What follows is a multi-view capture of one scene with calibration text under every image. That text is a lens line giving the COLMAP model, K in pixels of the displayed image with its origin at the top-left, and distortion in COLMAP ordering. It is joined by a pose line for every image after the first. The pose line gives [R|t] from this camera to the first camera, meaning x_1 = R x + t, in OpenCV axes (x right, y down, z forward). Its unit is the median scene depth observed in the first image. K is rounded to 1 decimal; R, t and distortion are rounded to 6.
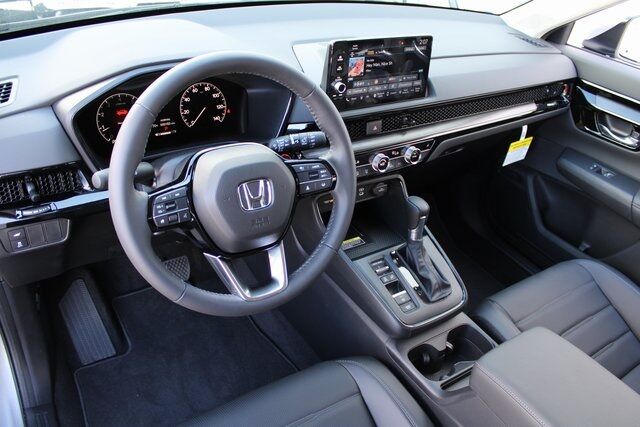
lens RADIAL K [[541.0, 0, 320.0], [0, 541.0, 213.5], [0, 0, 1]] dist [-0.156696, 0.000427]
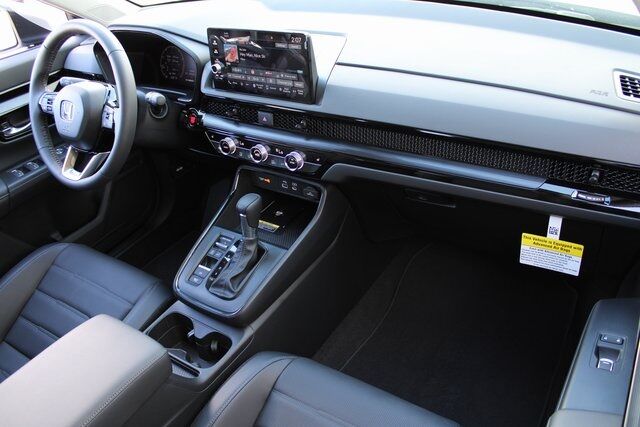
lens RADIAL K [[541.0, 0, 320.0], [0, 541.0, 213.5], [0, 0, 1]] dist [-0.156696, 0.000427]
pose [[0.391647, 0.396296, -0.830399, 1.110388], [-0.382678, 0.890892, 0.244680, -0.303504], [0.836762, 0.221947, 0.500569, 0.654078]]
